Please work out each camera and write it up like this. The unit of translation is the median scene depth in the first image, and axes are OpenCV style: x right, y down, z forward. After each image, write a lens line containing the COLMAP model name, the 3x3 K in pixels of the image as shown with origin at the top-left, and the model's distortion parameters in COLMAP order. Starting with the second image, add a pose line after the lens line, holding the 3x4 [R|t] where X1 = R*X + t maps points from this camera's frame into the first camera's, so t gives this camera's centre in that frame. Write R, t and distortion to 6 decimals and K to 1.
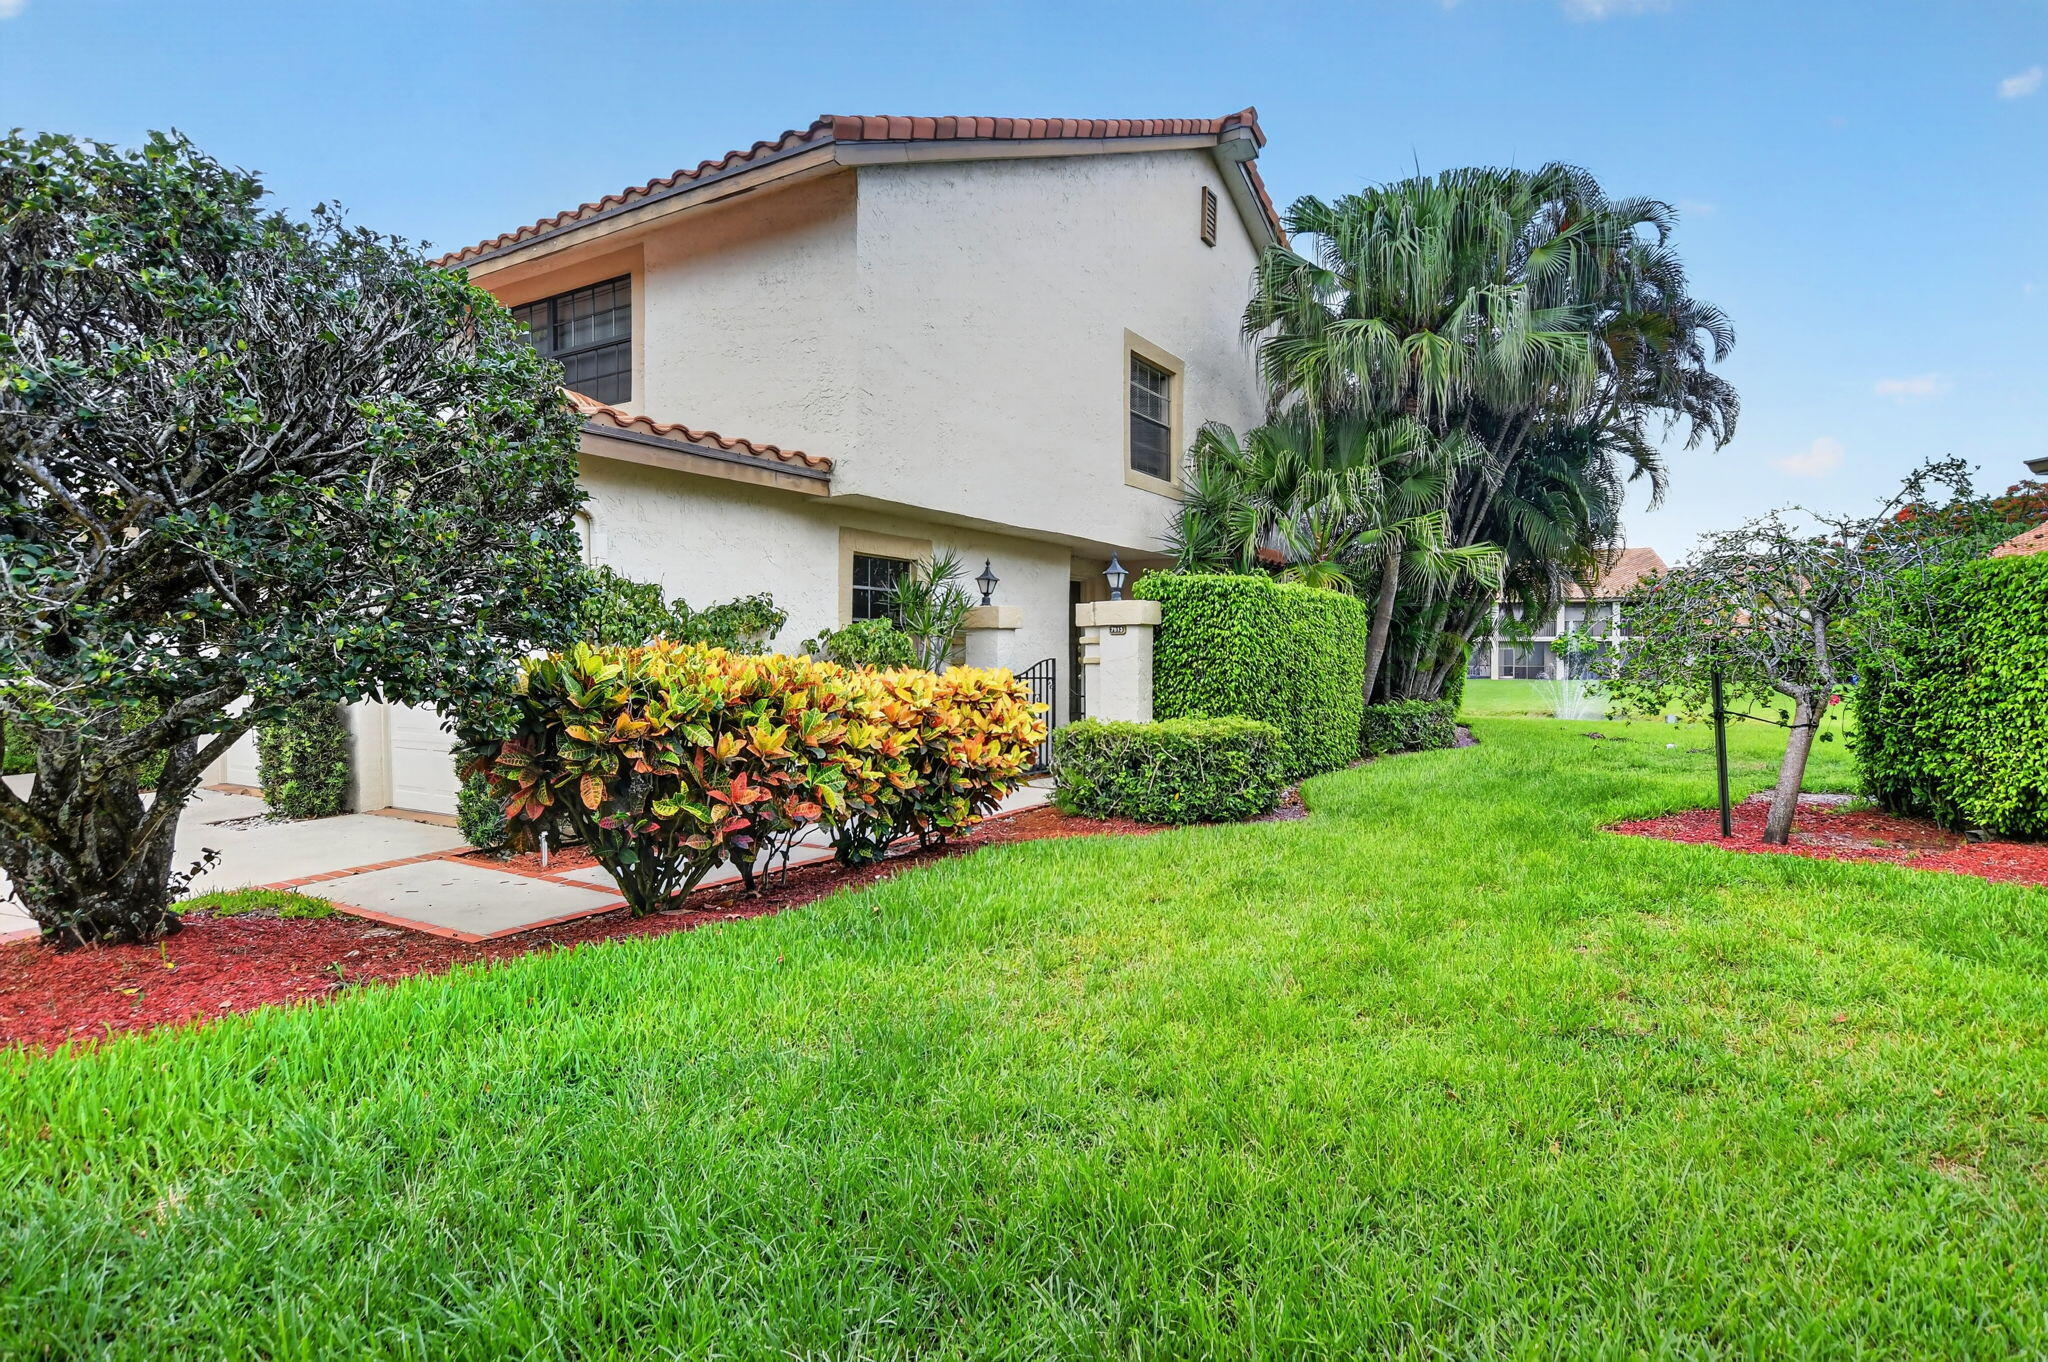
lens RADIAL K [[1097.4, 0, 1020.2], [0, 1097.4, 681.8], [0, 0, 1]] dist [-0.014435, 0.000123]
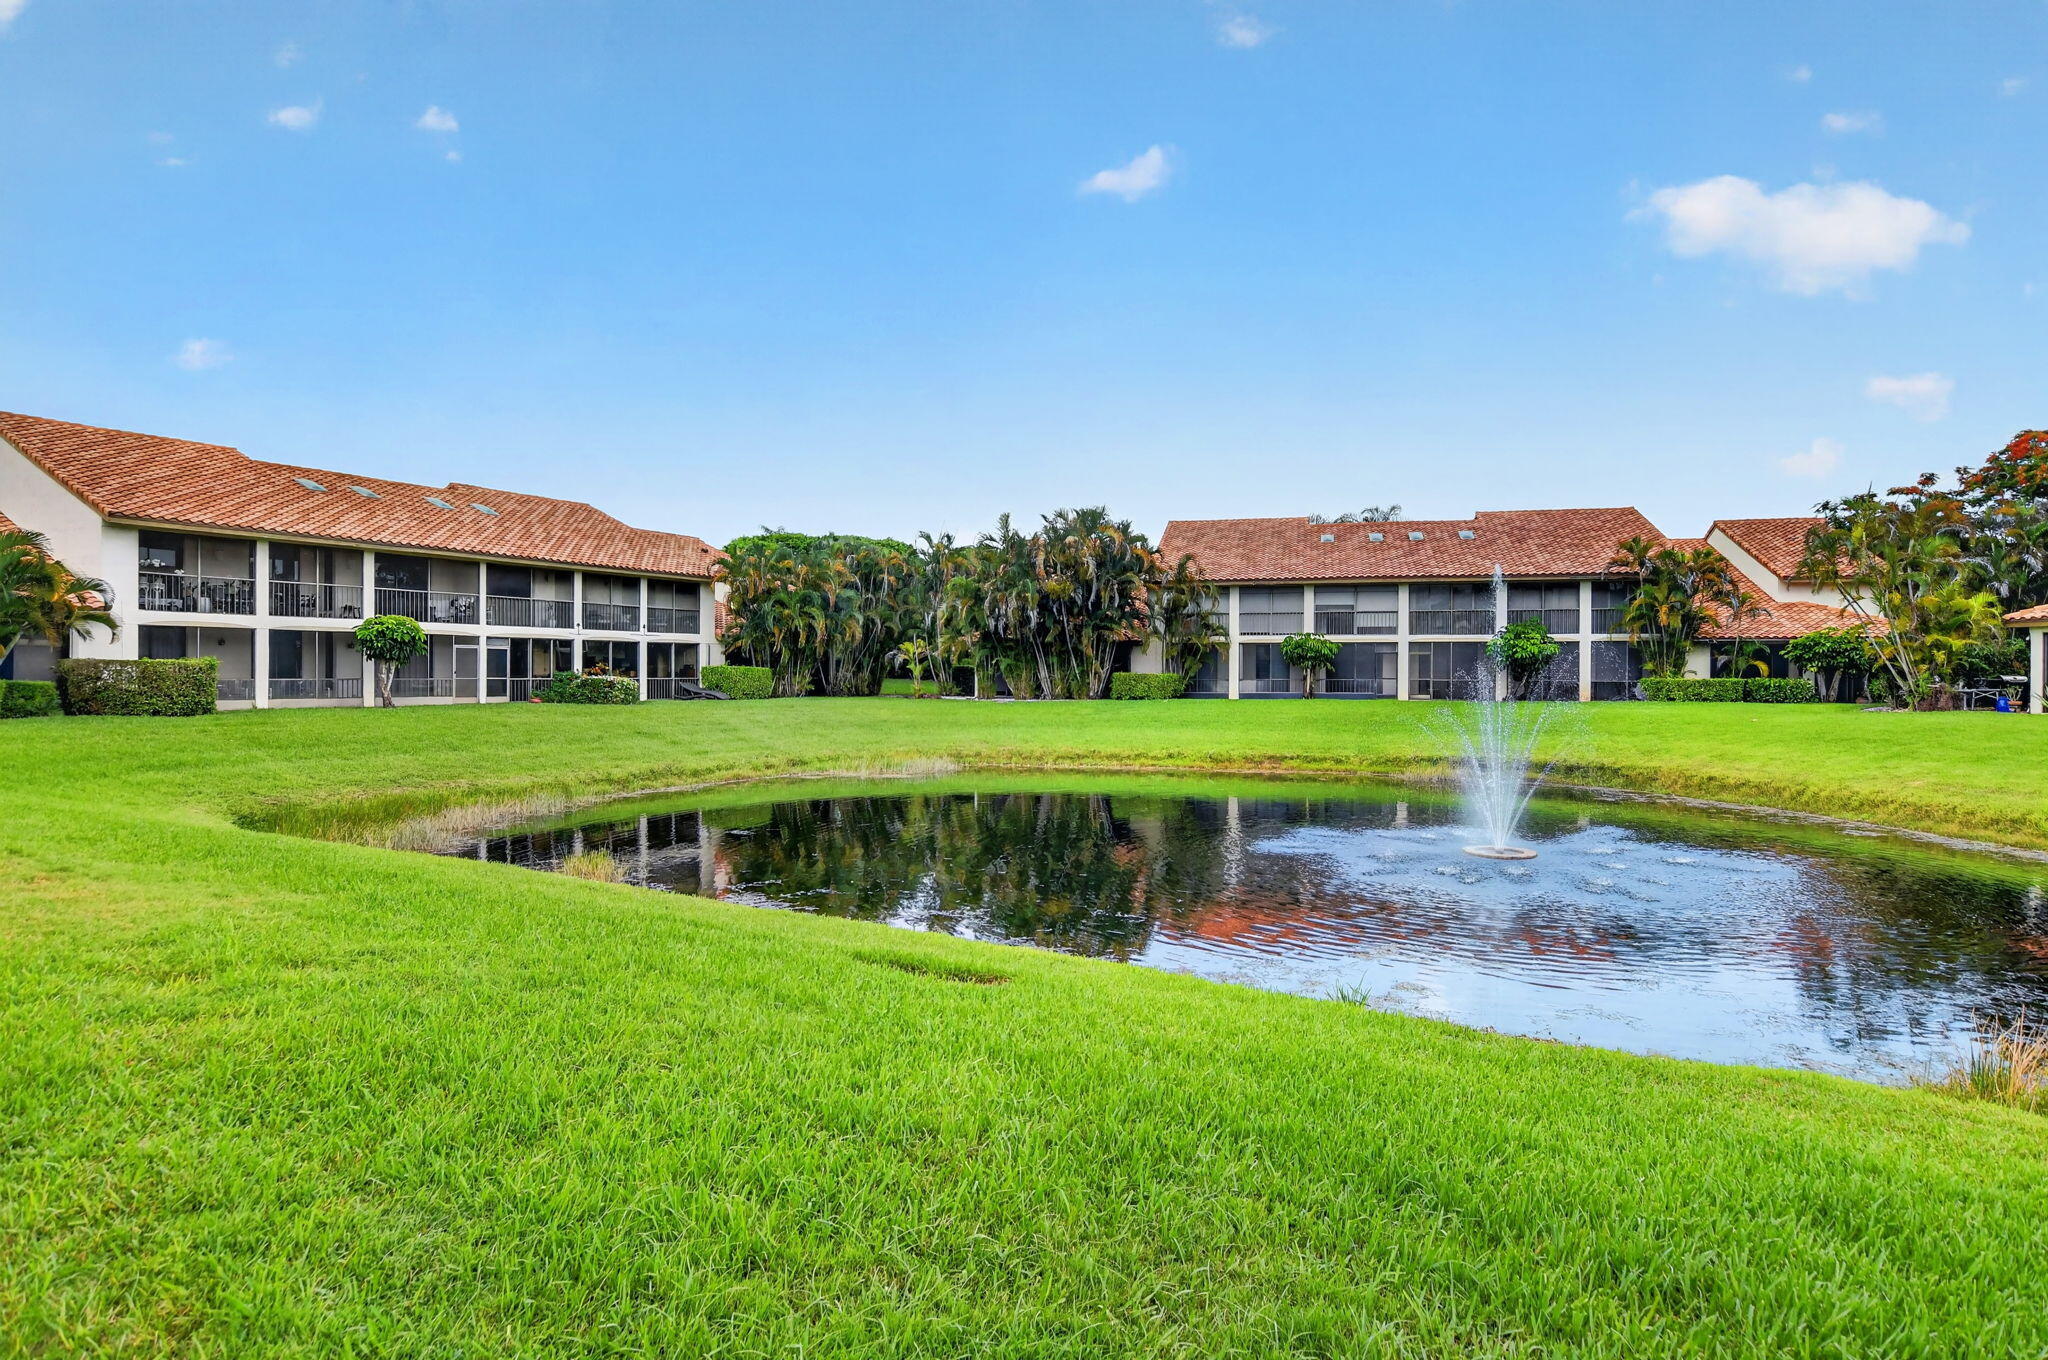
lens RADIAL K [[1097.4, 0, 1020.2], [0, 1097.4, 680.8], [0, 0, 1]] dist [-0.014435, 0.000123]
pose [[0.999975, 0.001580, 0.006834, 0.199056], [-0.001492, 0.999915, -0.012938, -0.004807], [-0.006854, 0.012928, 0.999893, 0.342782]]
